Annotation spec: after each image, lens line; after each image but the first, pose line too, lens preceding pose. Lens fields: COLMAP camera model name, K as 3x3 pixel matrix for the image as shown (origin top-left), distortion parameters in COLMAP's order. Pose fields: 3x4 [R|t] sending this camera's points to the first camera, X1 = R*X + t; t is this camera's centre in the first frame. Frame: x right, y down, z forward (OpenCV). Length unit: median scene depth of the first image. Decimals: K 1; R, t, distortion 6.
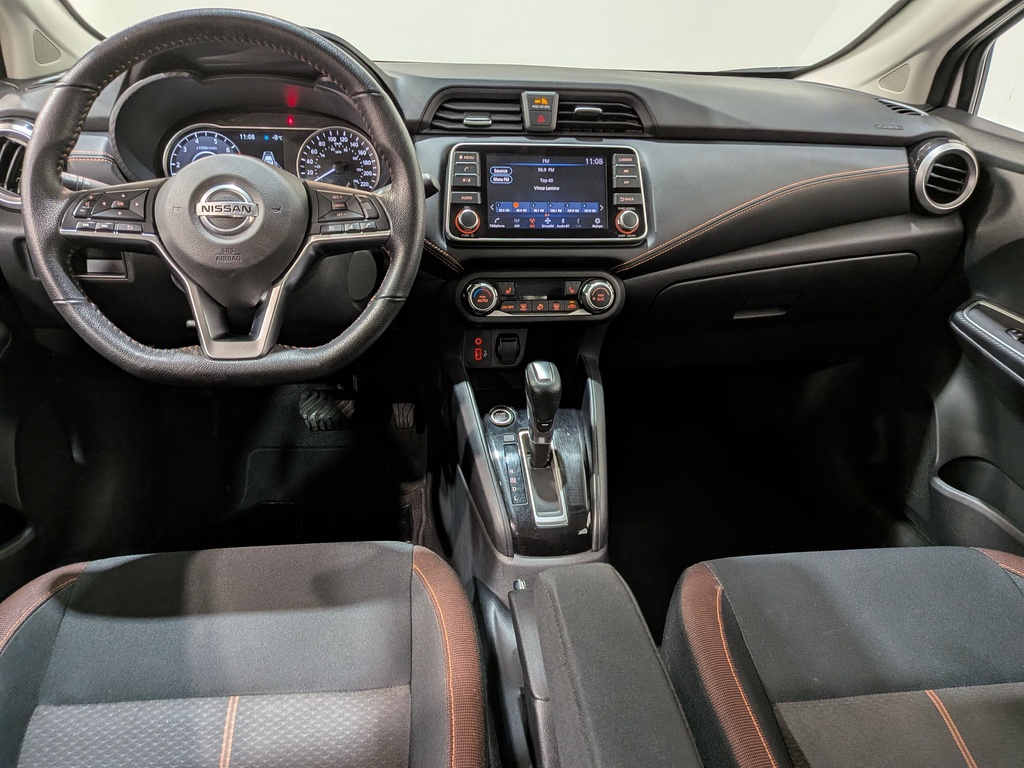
lens RADIAL K [[708.0, 0, 498.8], [0, 708.0, 393.5], [0, 0, 1]] dist [0.080783, -0.140722]
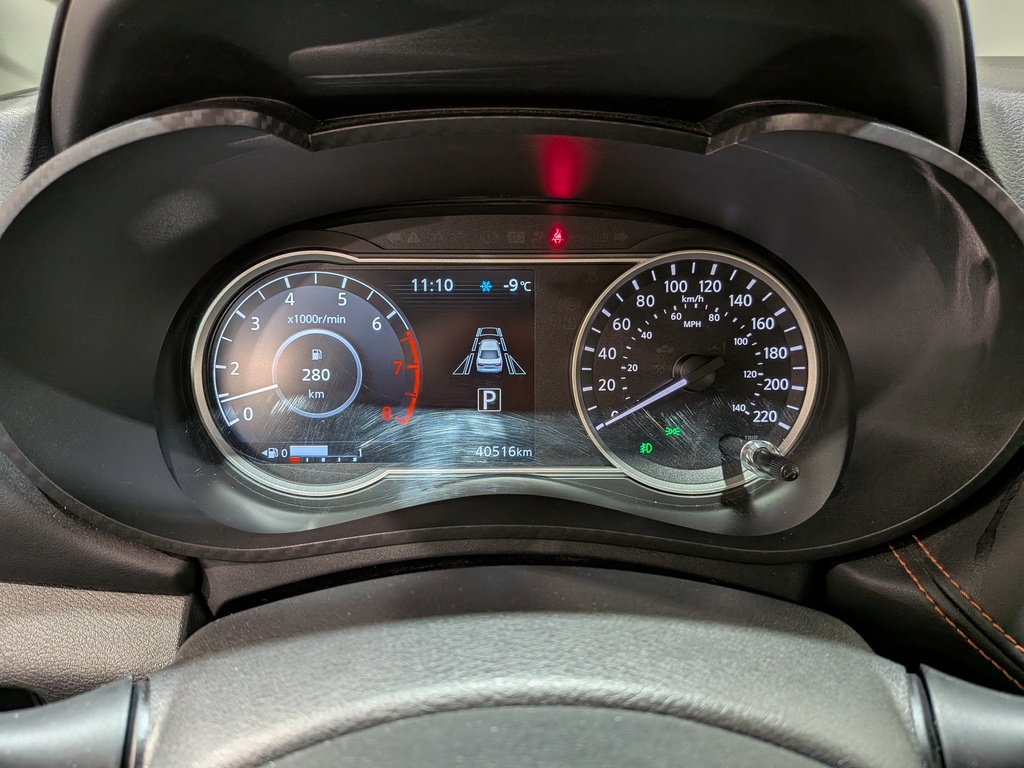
lens RADIAL K [[727.5, 0, 498.9], [0, 727.5, 382.6], [0, 0, 1]] dist [0.072325, -0.147391]
pose [[0.990423, 0.024961, -0.135789, -0.288191], [-0.028343, 0.999333, -0.023029, -0.323787], [0.135124, 0.026657, 0.990470, 0.702530]]
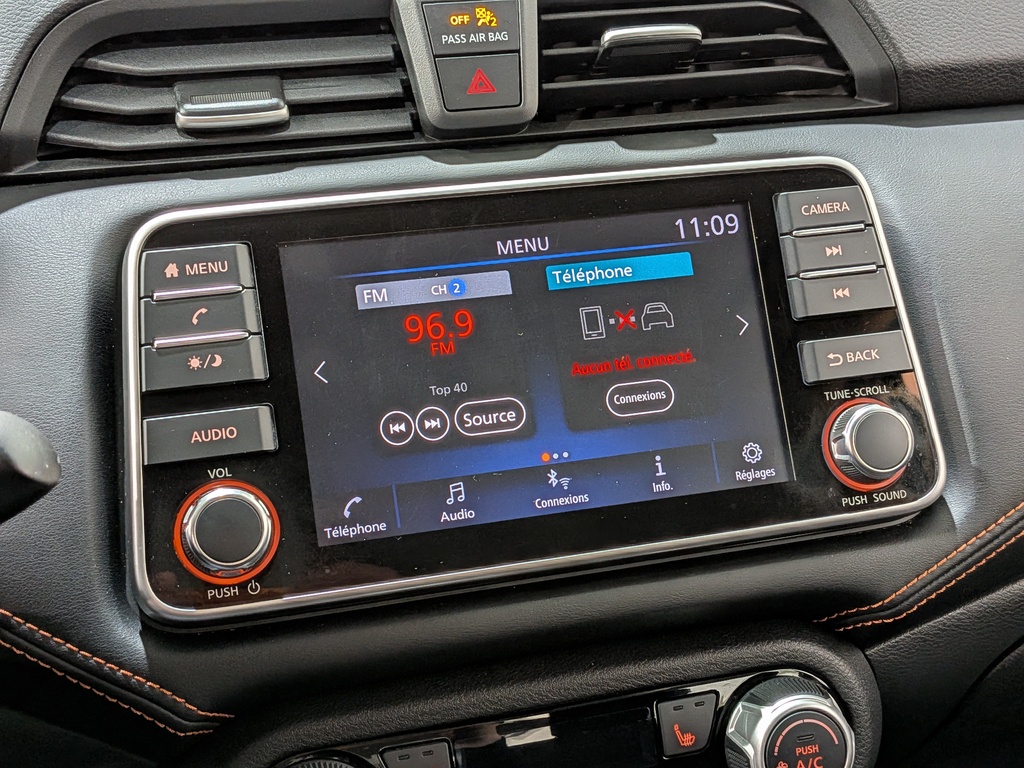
lens RADIAL K [[1432.8, 0, 512.0], [0, 1432.8, 402.0], [0, 0, 1]] dist [0.095923, -0.156078]
pose [[0.989272, -0.107481, 0.098940, 0.006471], [0.117730, 0.987547, -0.104360, -0.217897], [-0.086491, 0.114889, 0.989606, 0.504242]]
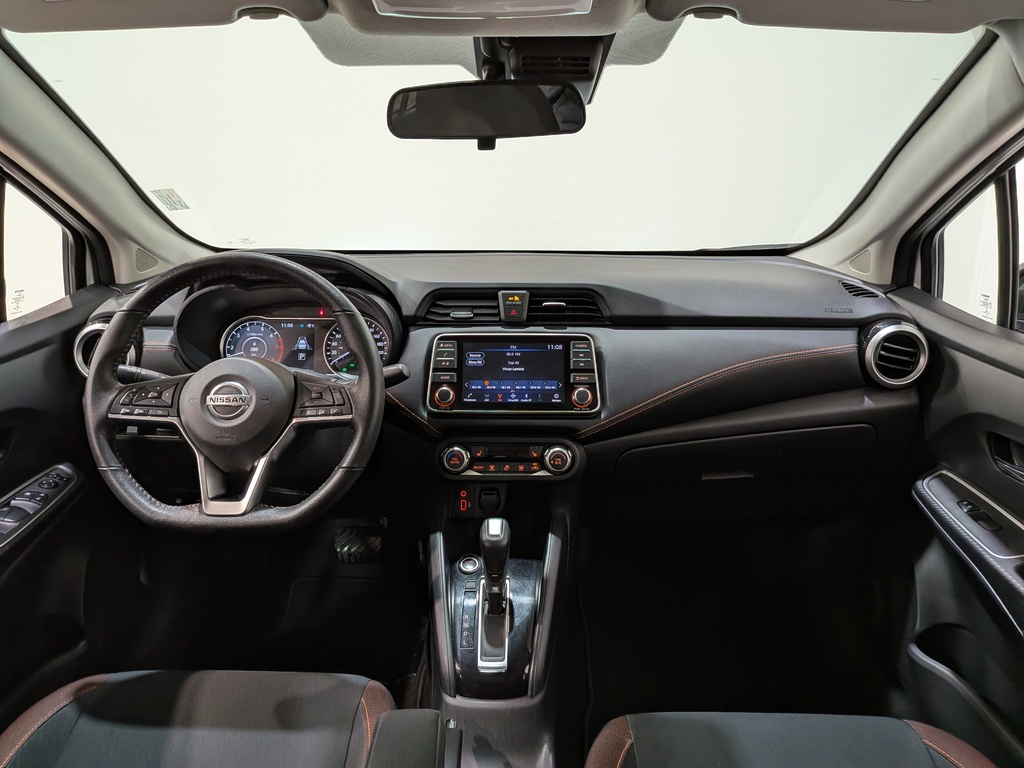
lens RADIAL K [[711.9, 0, 512.6], [0, 711.9, 391.1], [0, 0, 1]] dist [0.099513, -0.166965]
pose [[0.987627, 0.009420, -0.156540, 0.251252], [-0.035616, 0.985584, -0.165396, -0.054207], [0.152726, 0.168925, 0.973724, -0.153952]]
